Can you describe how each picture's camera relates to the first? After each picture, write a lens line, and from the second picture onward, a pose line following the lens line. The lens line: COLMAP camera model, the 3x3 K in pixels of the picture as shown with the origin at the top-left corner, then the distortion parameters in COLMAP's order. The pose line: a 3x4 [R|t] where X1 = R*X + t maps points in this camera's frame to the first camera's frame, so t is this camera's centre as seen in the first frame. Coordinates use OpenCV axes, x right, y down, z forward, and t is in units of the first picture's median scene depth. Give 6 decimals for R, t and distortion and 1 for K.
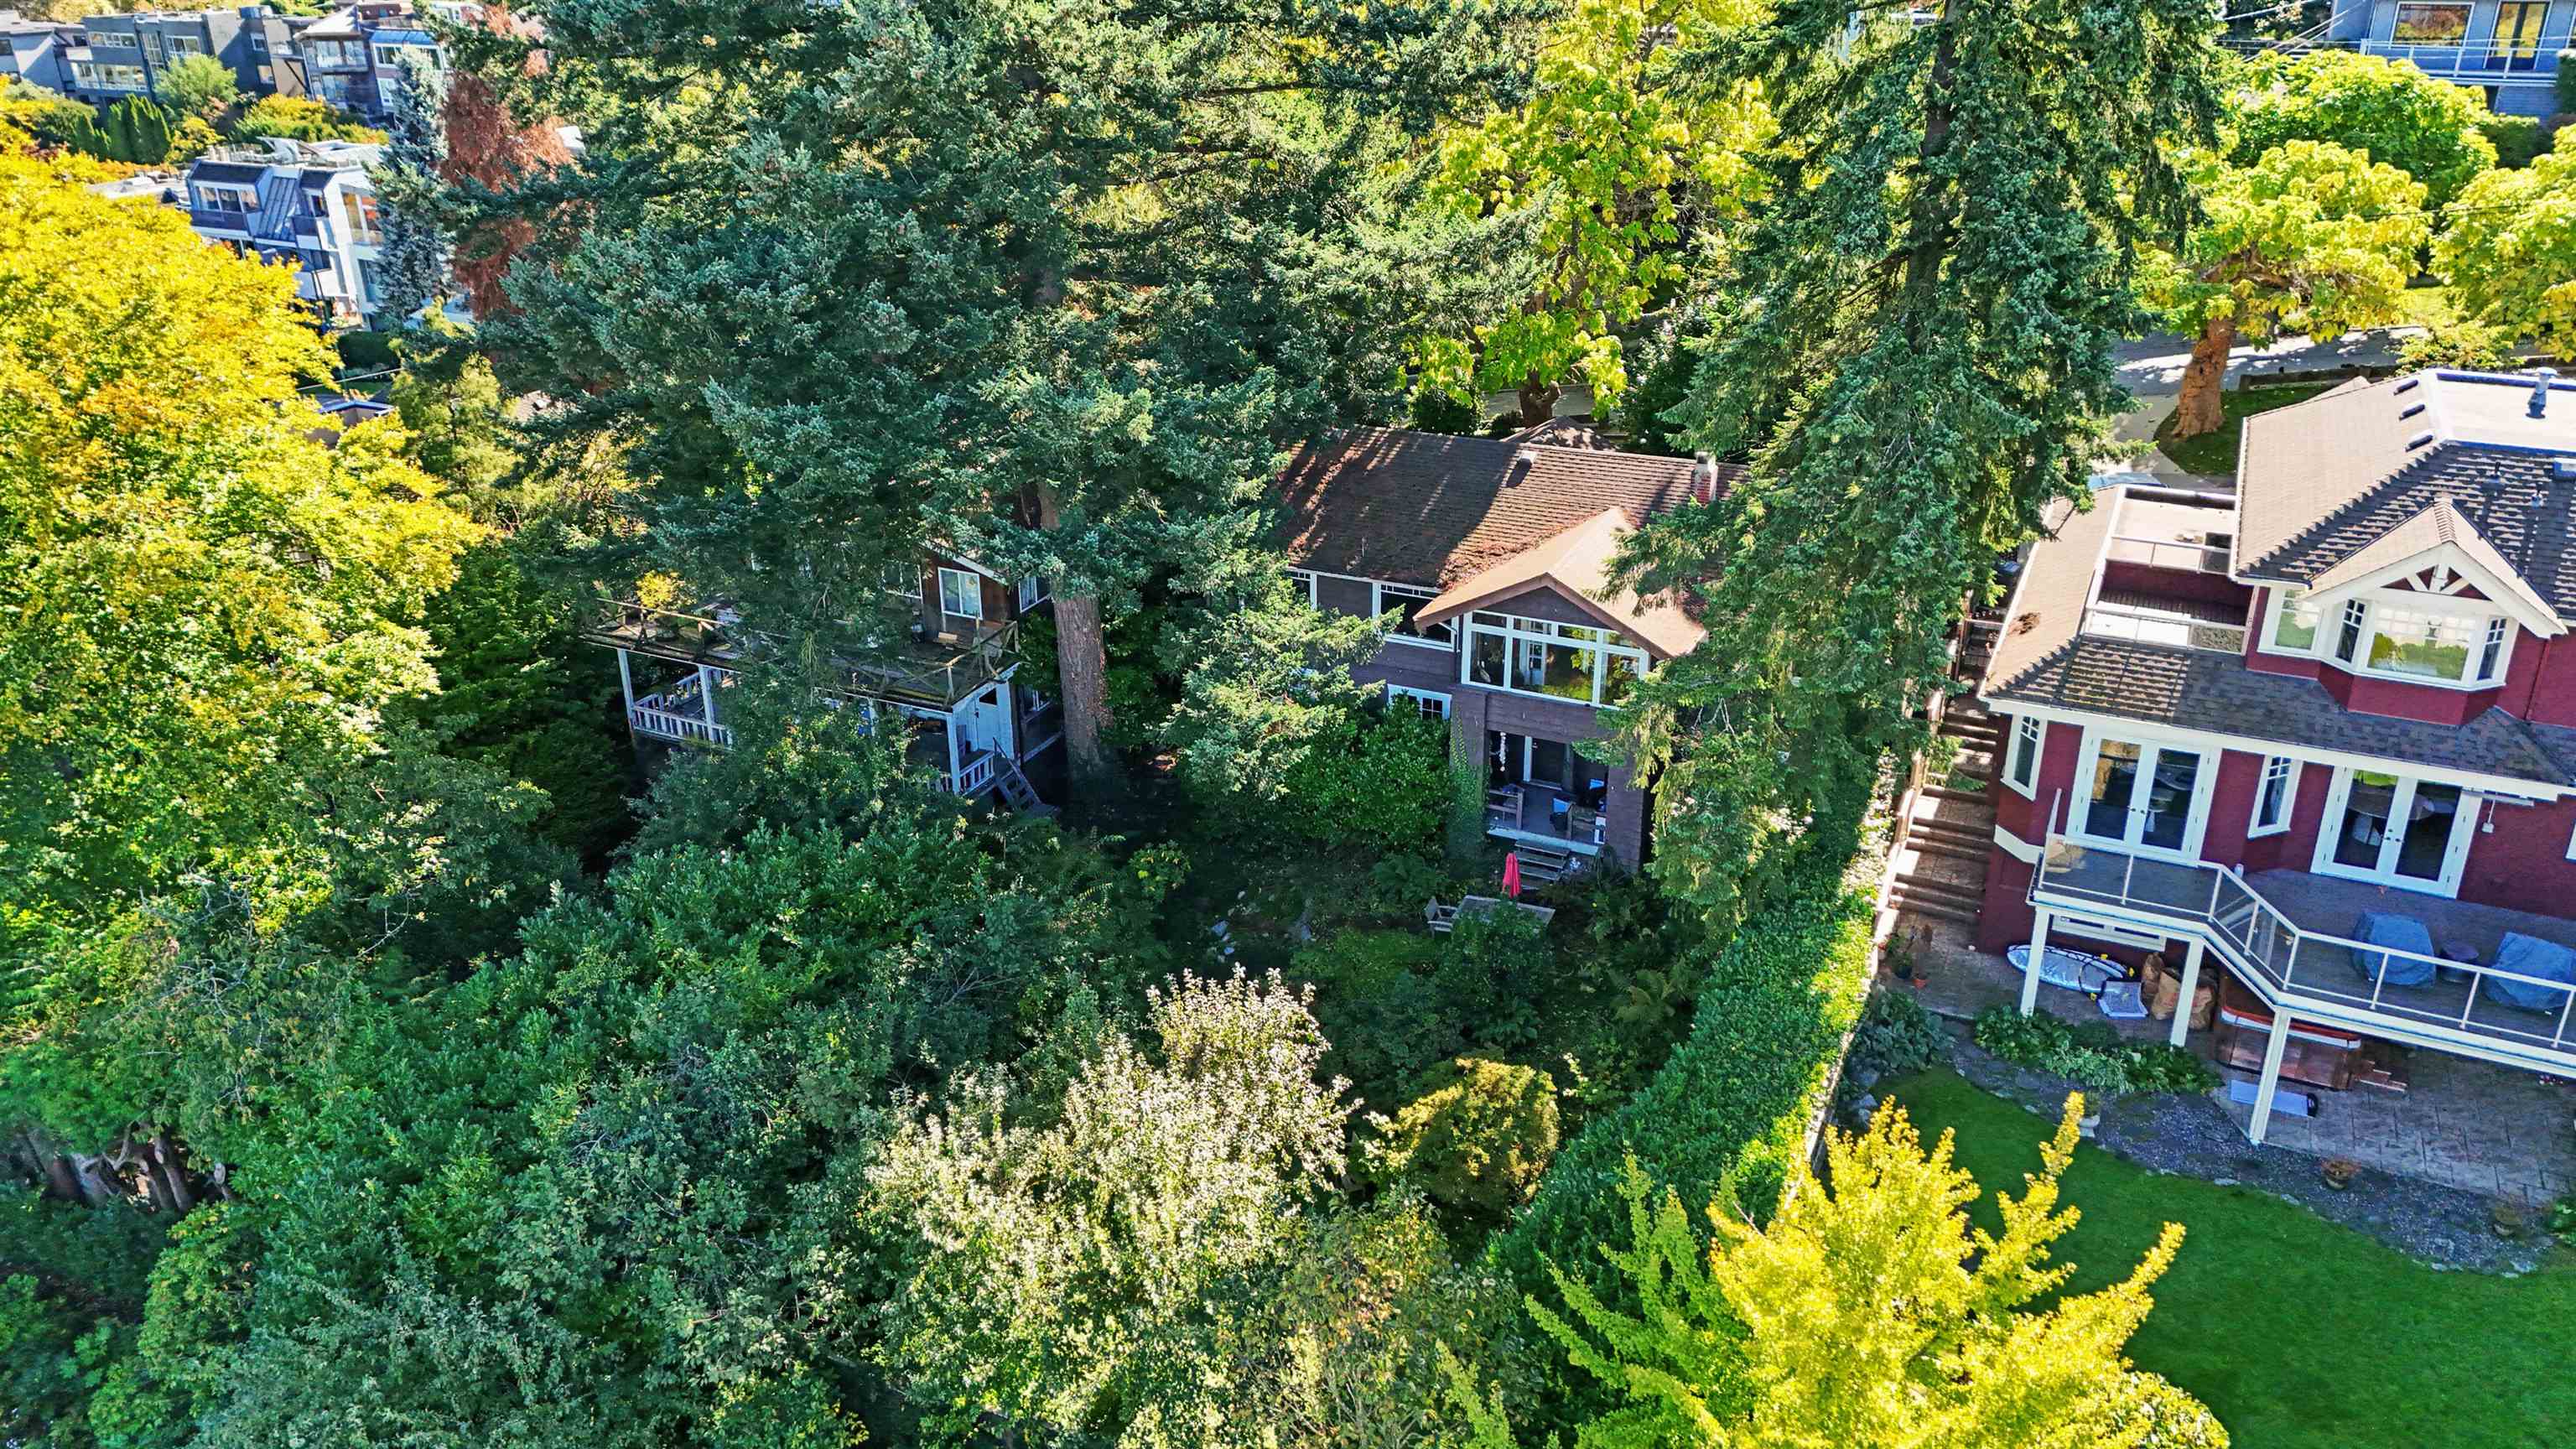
lens RADIAL K [[1806.6, 0, 1288.0], [0, 1806.6, 724.5], [0, 0, 1]] dist [0.021450, -0.000462]
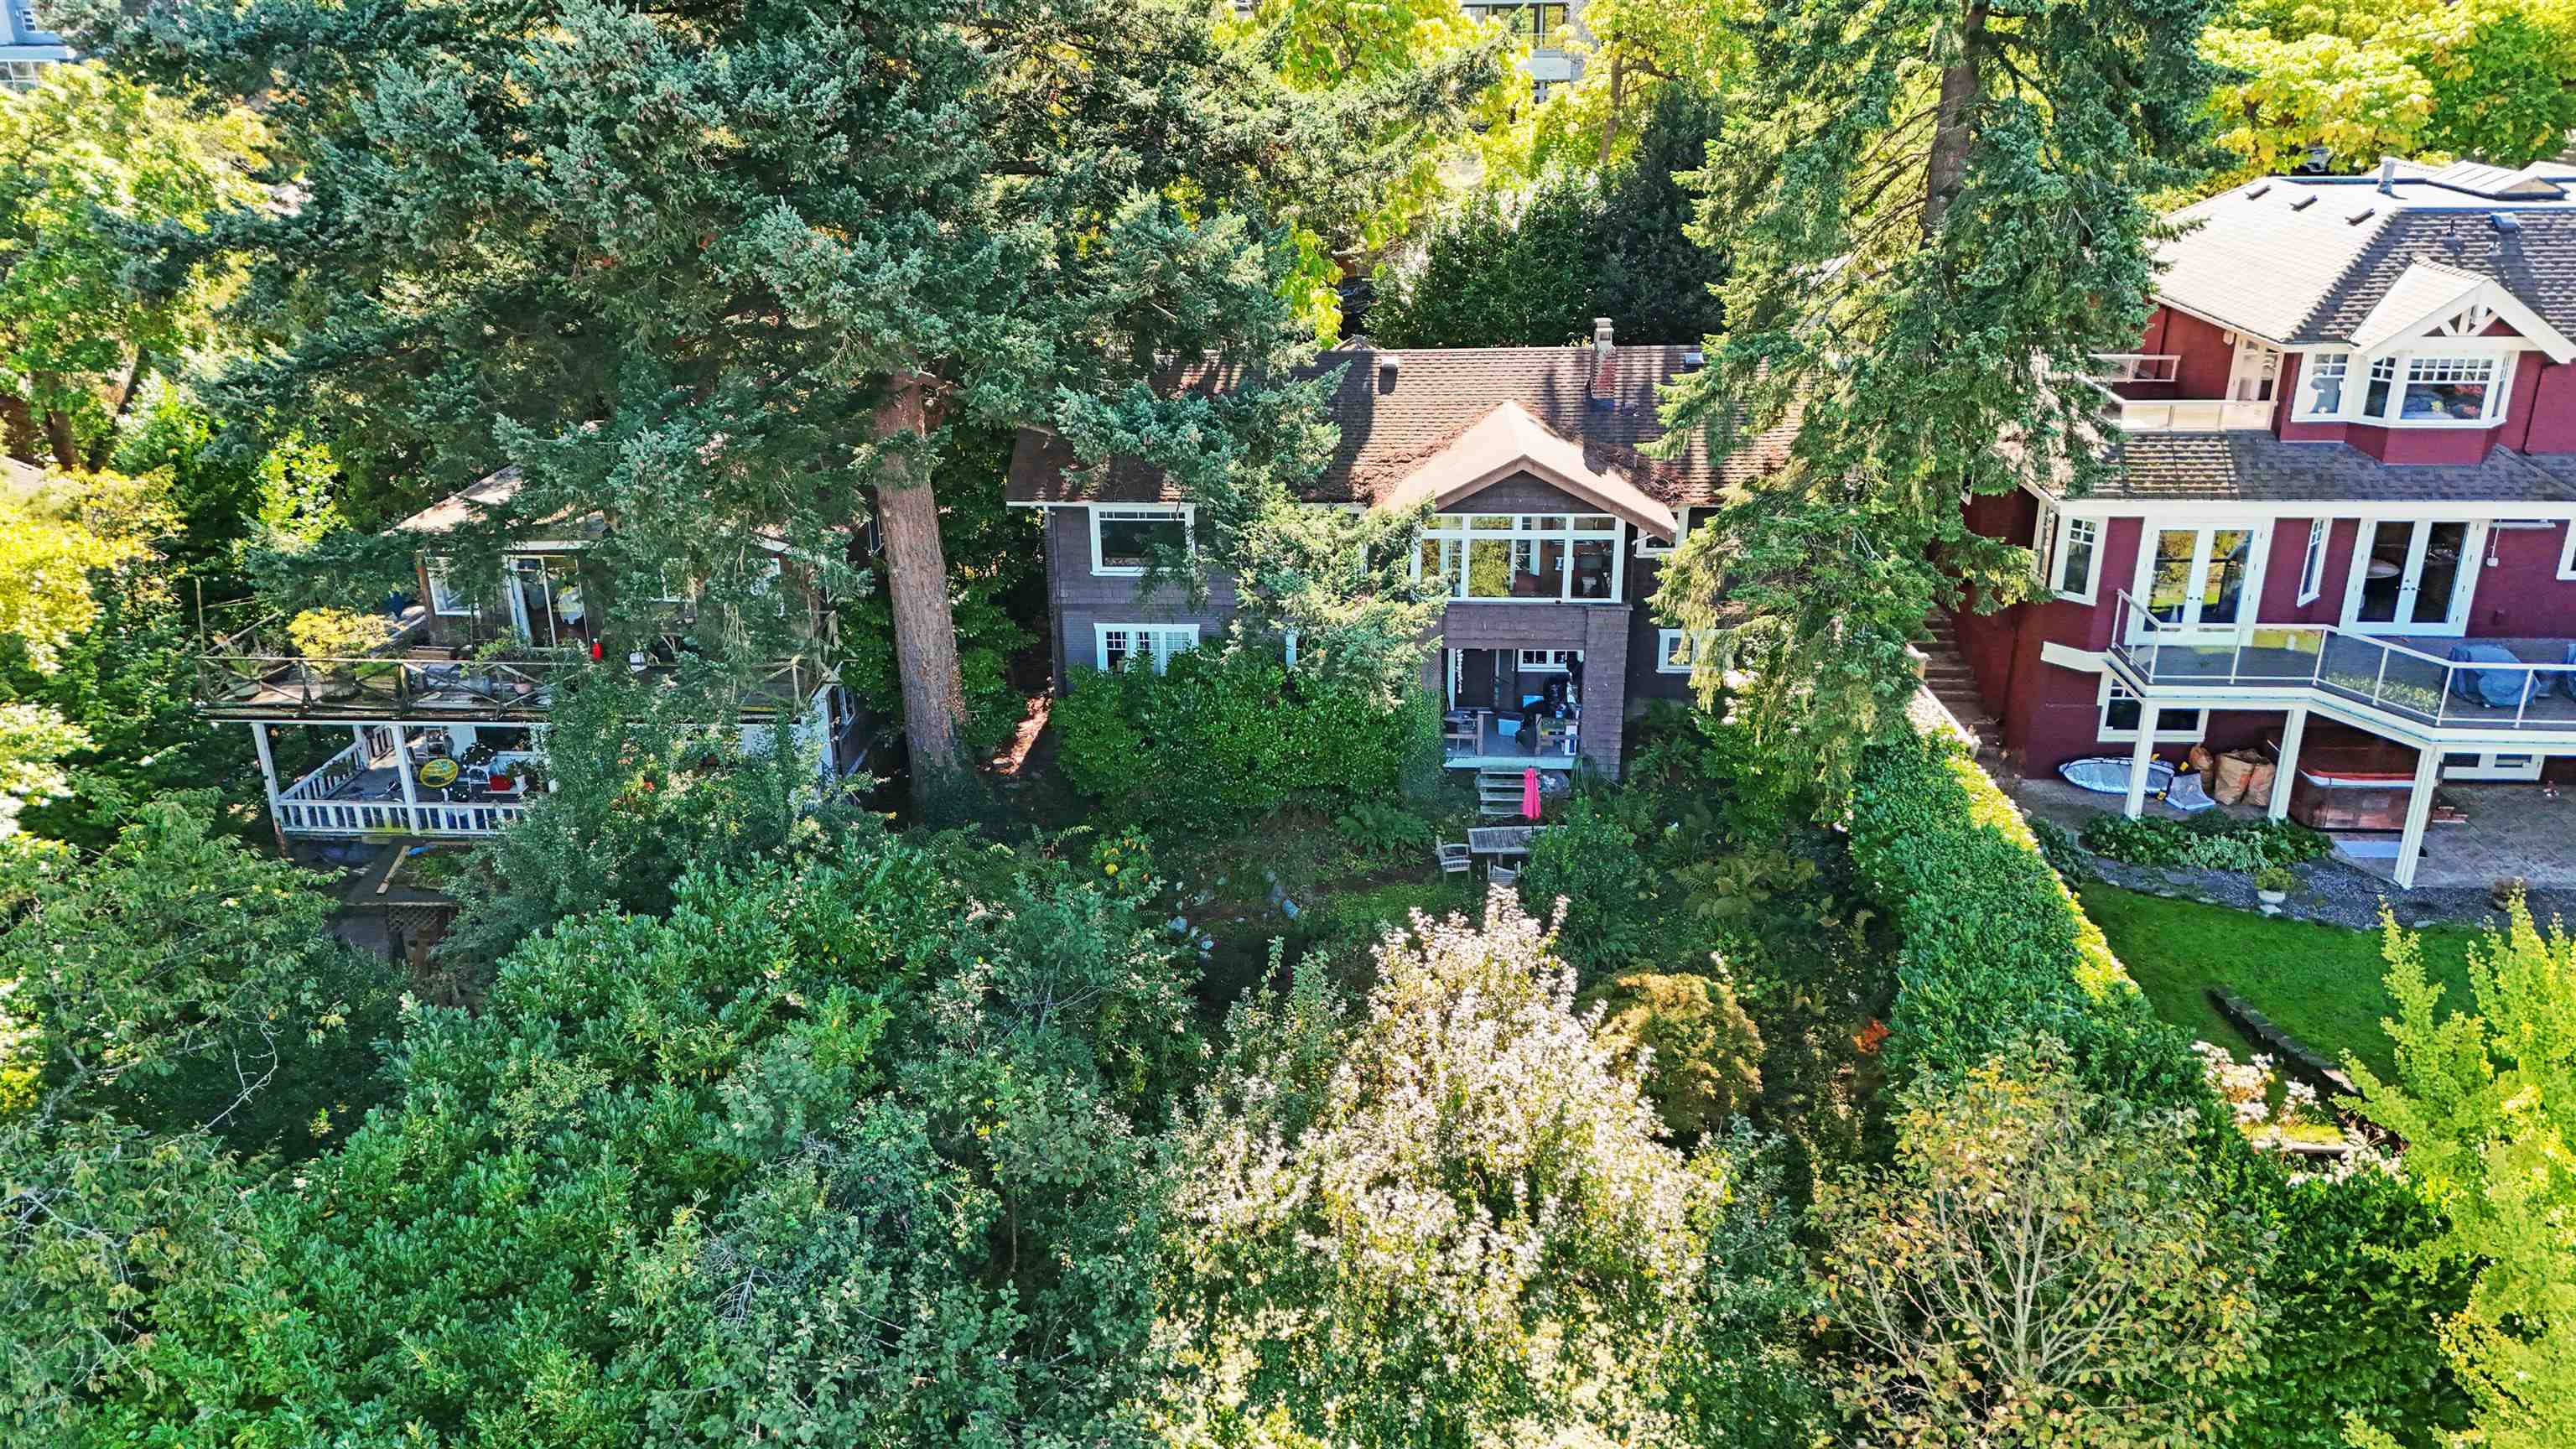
lens RADIAL K [[1806.6, 0, 1288.0], [0, 1806.6, 724.5], [0, 0, 1]] dist [0.021450, -0.000462]
pose [[0.926994, -0.140819, 0.347638, -0.364161], [0.155847, 0.987660, -0.015500, 0.055249], [-0.341165, 0.068547, 0.937501, 0.239459]]
